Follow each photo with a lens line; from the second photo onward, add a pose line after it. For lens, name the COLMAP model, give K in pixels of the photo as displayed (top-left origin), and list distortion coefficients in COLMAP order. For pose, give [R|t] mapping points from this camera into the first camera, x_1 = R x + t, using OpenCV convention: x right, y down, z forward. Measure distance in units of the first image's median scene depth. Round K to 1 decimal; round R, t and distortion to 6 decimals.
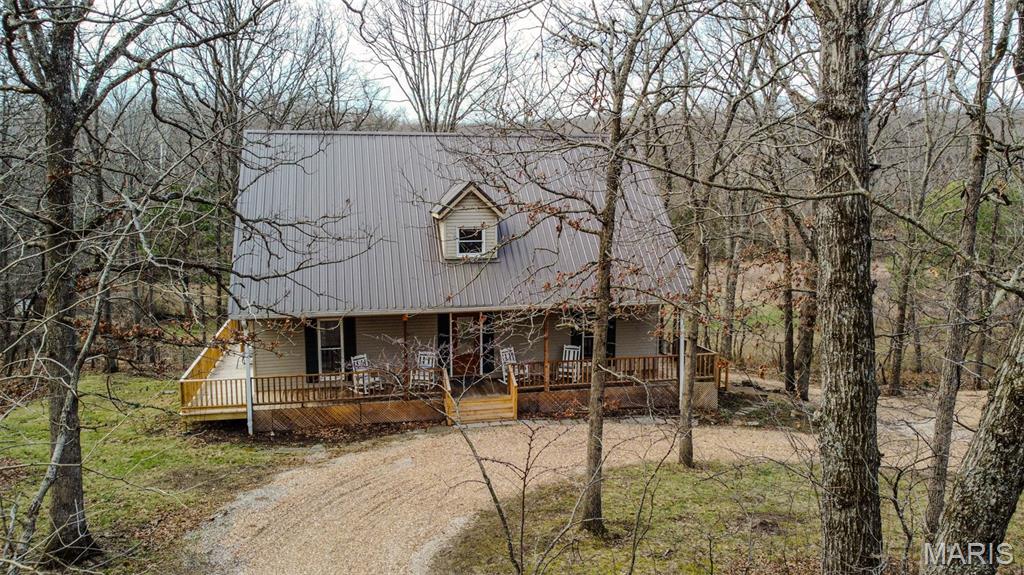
lens RADIAL K [[774.1, 0, 512.0], [0, 774.1, 287.5], [0, 0, 1]] dist [-0.003917, -0.003242]
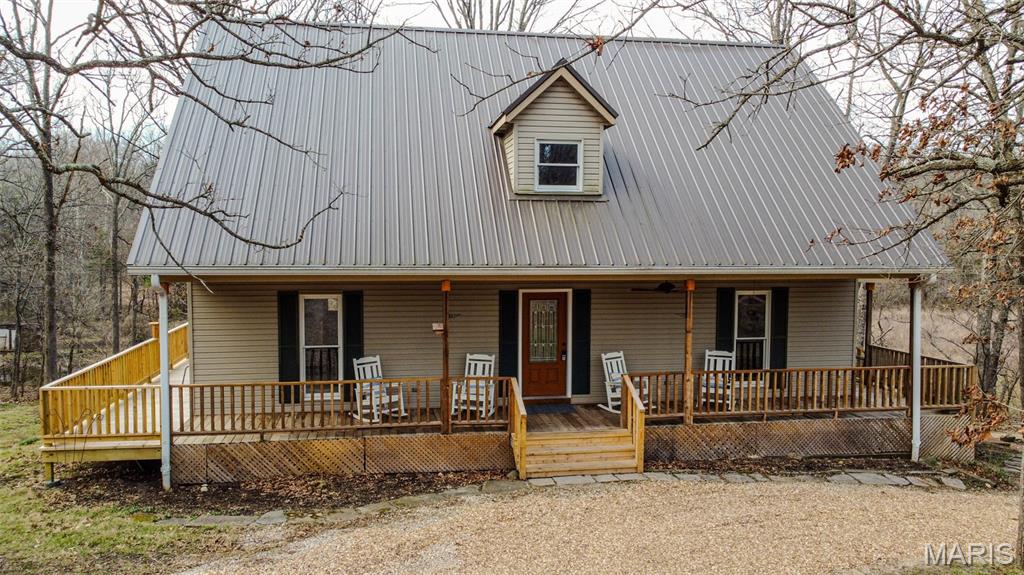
lens RADIAL K [[774.1, 0, 512.0], [0, 774.1, 287.5], [0, 0, 1]] dist [-0.003917, -0.003242]
pose [[0.998783, 0.008608, -0.048556, -0.062310], [-0.012396, 0.996856, -0.078259, 0.084239], [0.047730, 0.078765, 0.995750, 0.436235]]
